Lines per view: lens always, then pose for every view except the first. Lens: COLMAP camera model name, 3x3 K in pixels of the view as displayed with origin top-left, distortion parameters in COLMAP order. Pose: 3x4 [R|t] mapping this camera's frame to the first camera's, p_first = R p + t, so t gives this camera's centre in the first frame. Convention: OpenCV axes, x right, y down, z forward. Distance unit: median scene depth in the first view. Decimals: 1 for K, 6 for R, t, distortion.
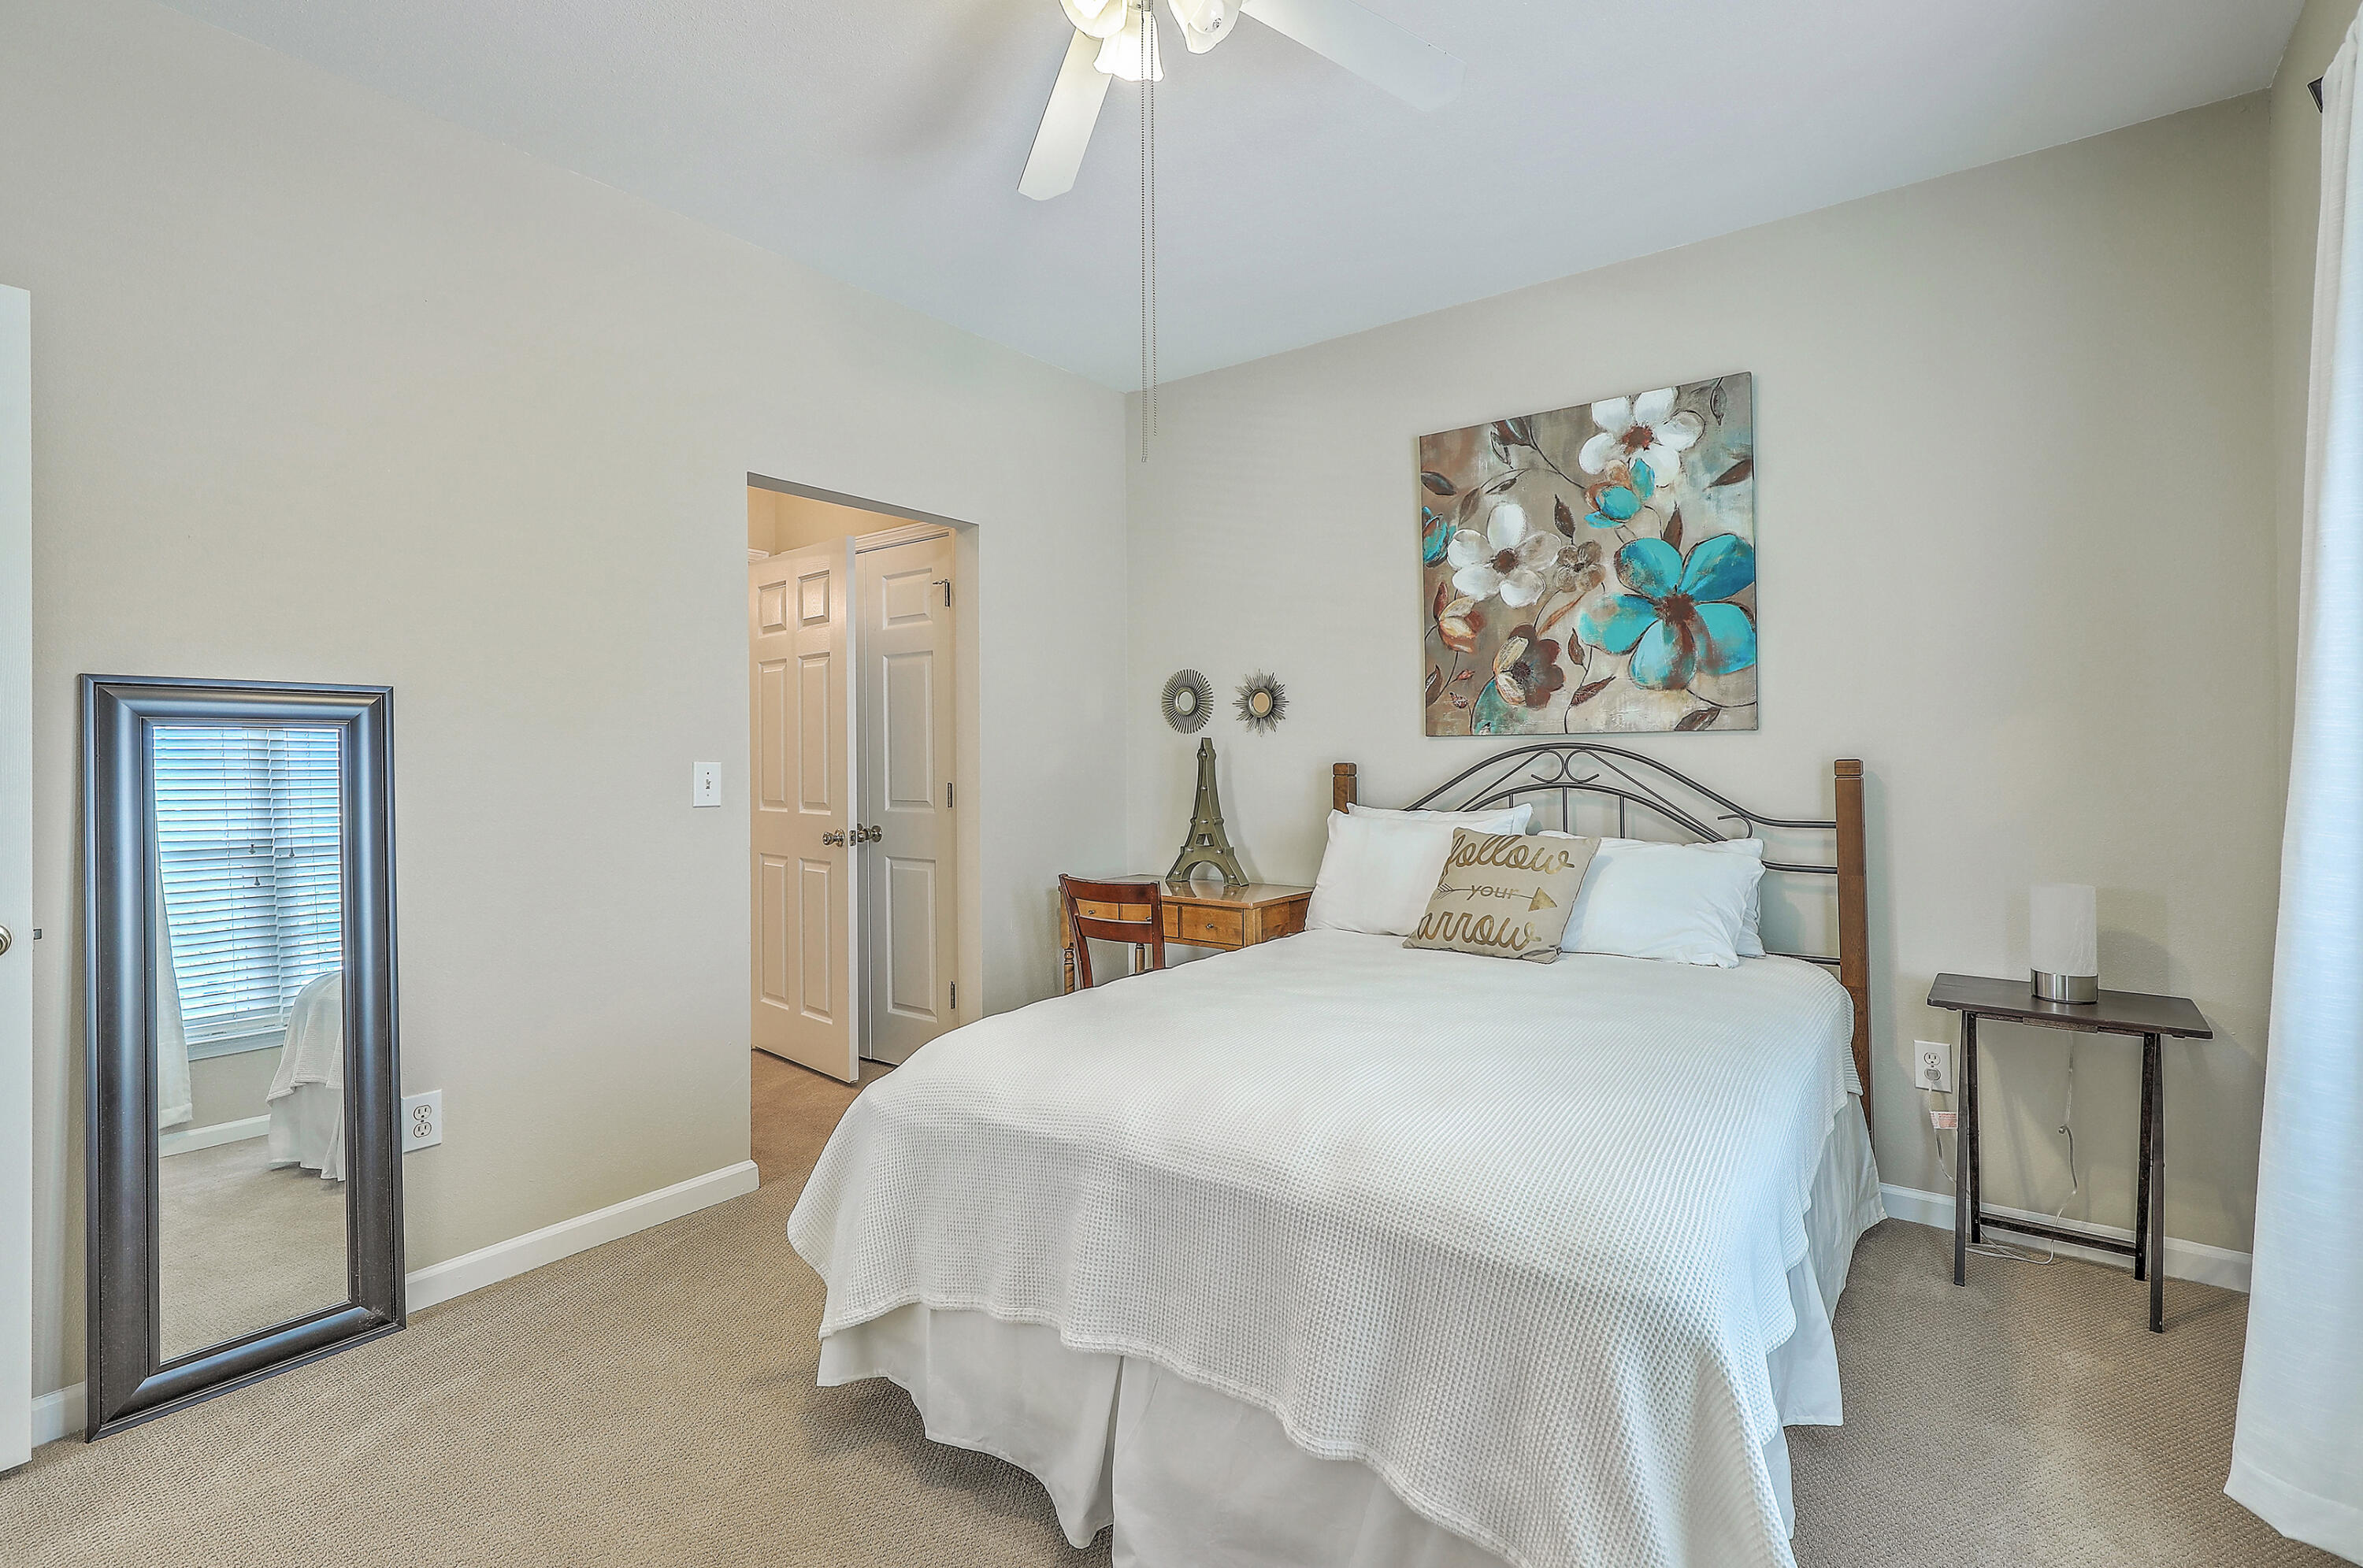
lens RADIAL K [[1075.2, 0, 1180.1], [0, 1075.2, 761.0], [0, 0, 1]] dist [-0.001592, 0.000434]
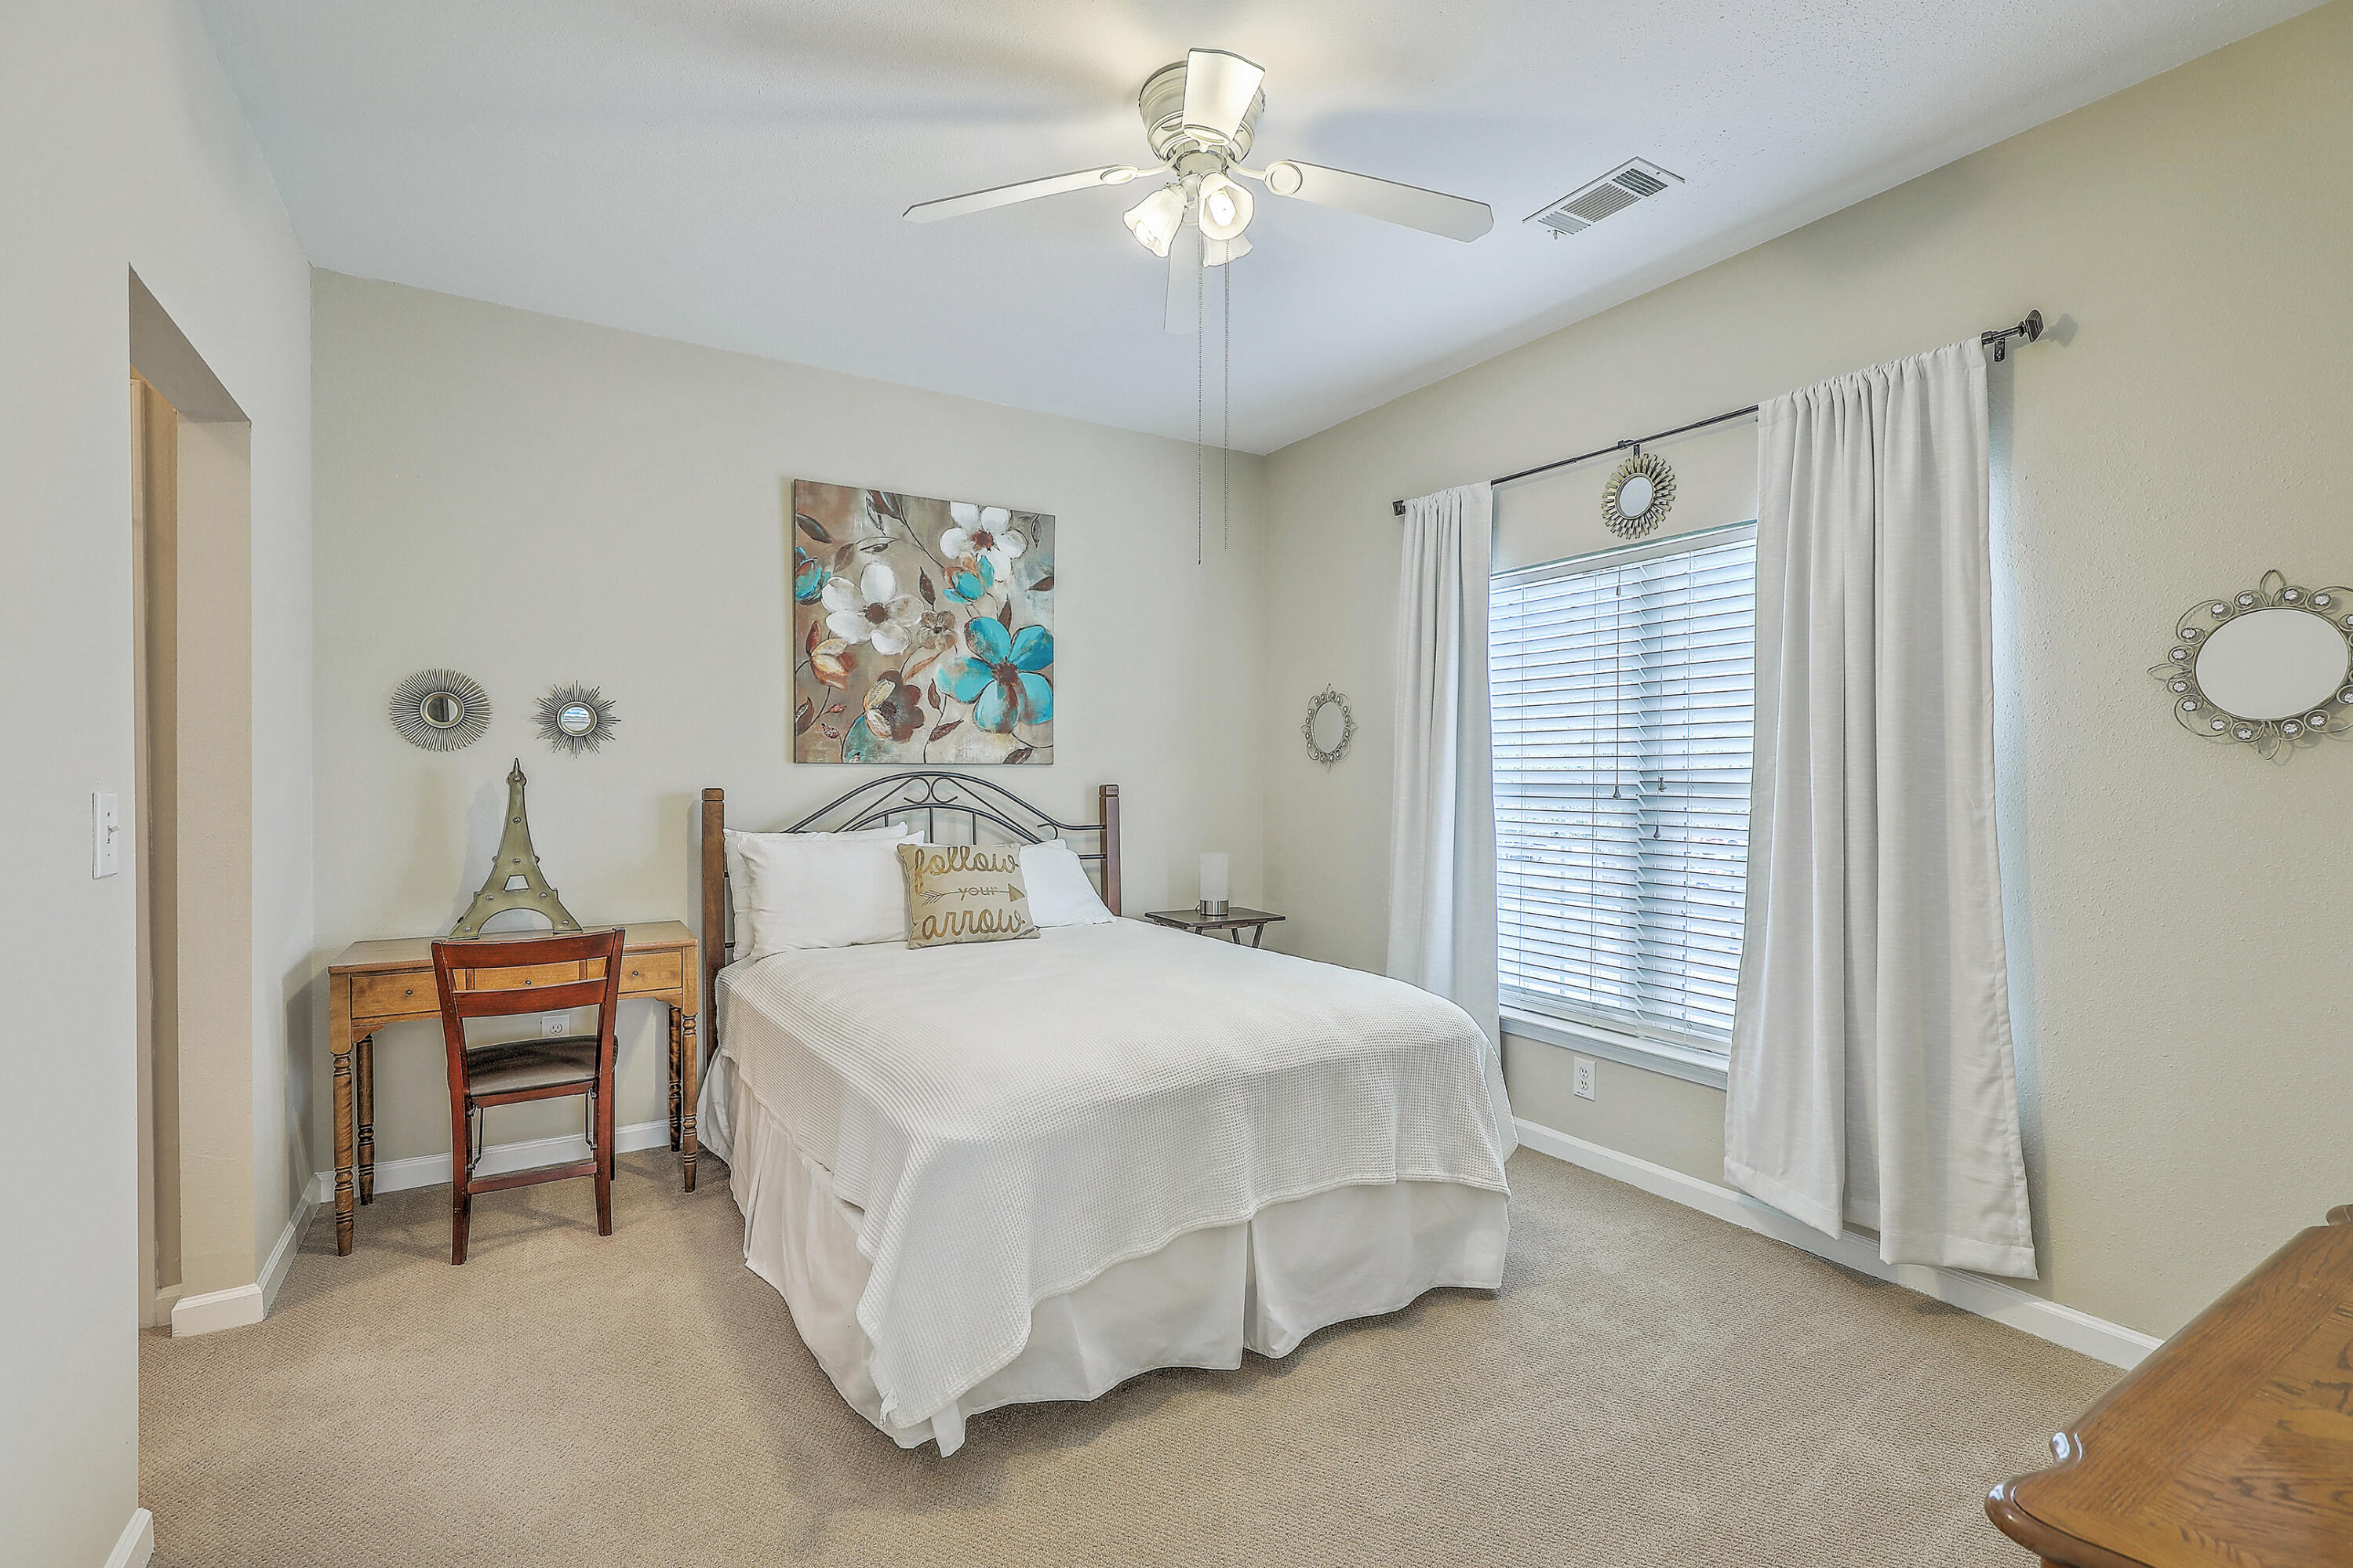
lens RADIAL K [[1070.7, 0, 1171.5], [0, 1070.7, 800.7], [0, 0, 1]] dist [-0.001592, 0.000434]
pose [[0.365744, -0.015152, 0.930592, -0.693165], [0.000705, 0.999872, 0.016003, -0.002696], [-0.930715, -0.005197, 0.365708, 0.298944]]
